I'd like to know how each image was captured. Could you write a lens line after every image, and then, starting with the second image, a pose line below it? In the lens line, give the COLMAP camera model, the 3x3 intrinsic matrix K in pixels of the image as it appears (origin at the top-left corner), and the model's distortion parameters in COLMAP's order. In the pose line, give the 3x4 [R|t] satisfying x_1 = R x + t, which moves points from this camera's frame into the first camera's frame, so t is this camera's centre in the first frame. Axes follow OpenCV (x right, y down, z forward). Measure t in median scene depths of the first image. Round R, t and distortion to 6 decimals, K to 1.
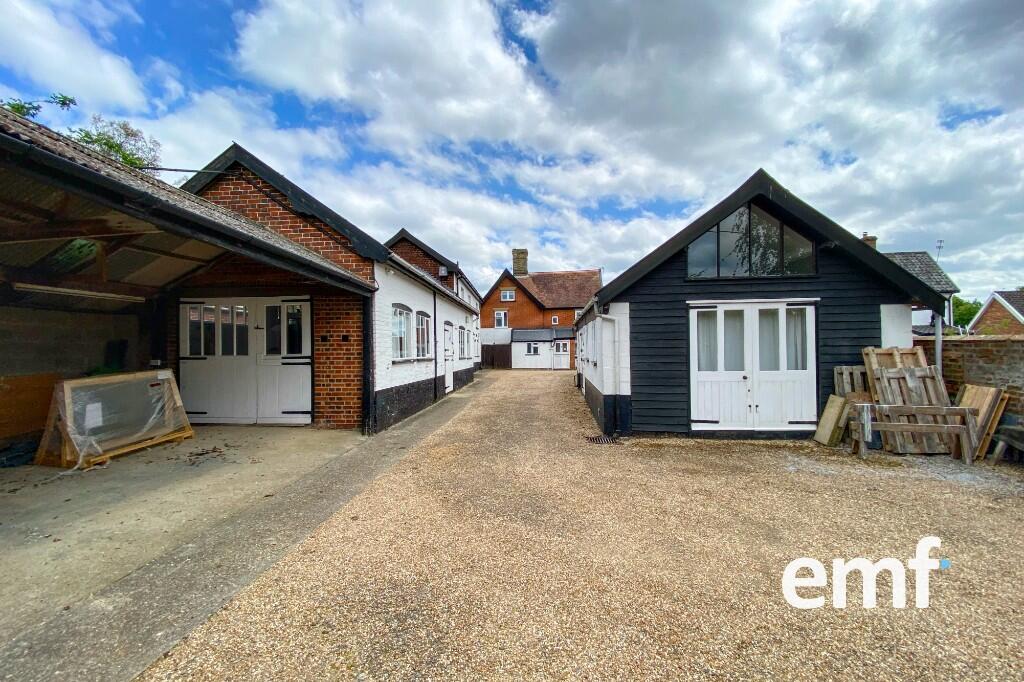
lens RADIAL K [[414.7, 0, 512.0], [0, 414.7, 341.0], [0, 0, 1]] dist [0.047821, -0.000049]
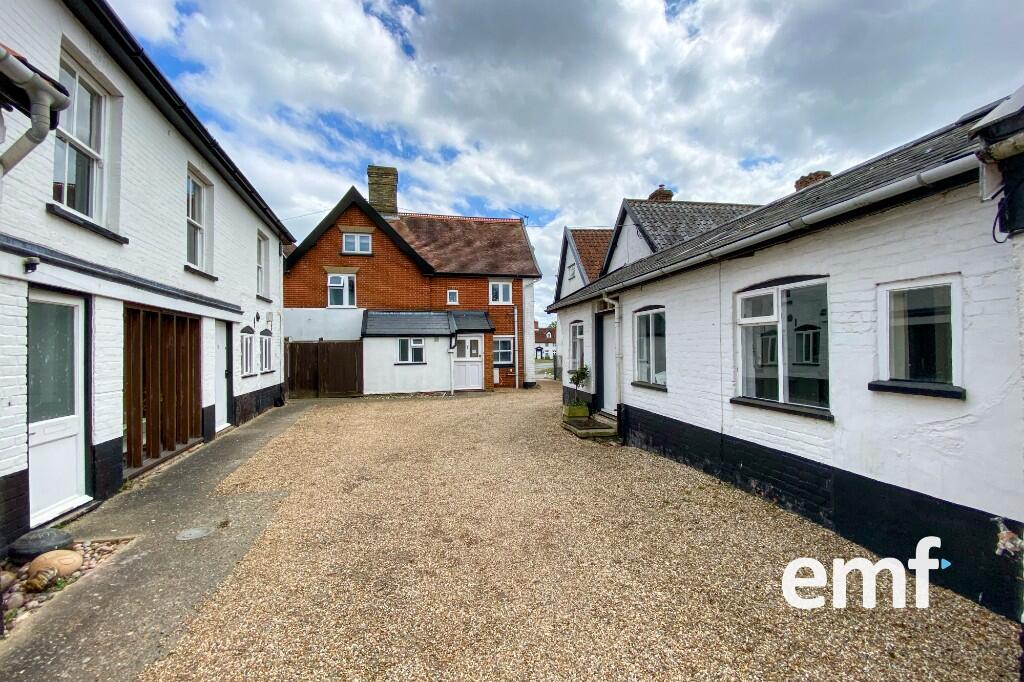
lens RADIAL K [[414.7, 0, 512.0], [0, 414.7, 341.0], [0, 0, 1]] dist [0.047821, -0.000049]
pose [[0.948418, 0.007787, 0.316926, 0.017408], [-0.010039, 0.999935, 0.005475, 0.005655], [-0.316863, -0.008375, 0.948434, 1.029173]]
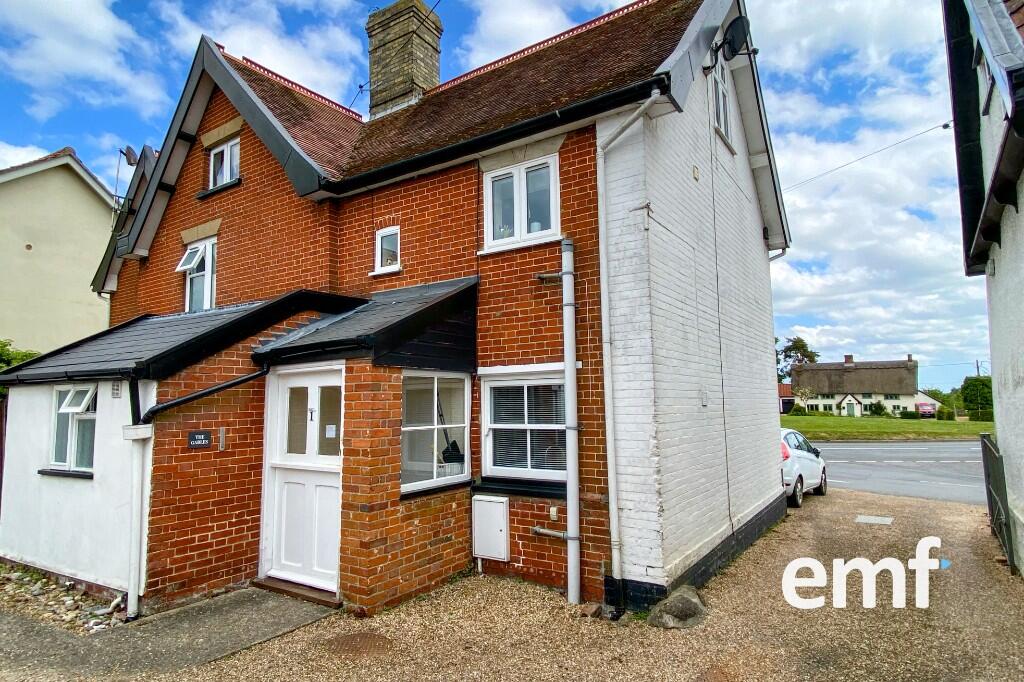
lens RADIAL K [[588.8, 0, 512.0], [0, 588.8, 341.0], [0, 0, 1]] dist [0.001045, 0.000183]
pose [[0.872198, -0.049258, -0.486666, 0.575342], [0.014850, 0.997125, -0.074310, 0.010766], [0.488927, 0.057586, 0.870422, 1.802131]]
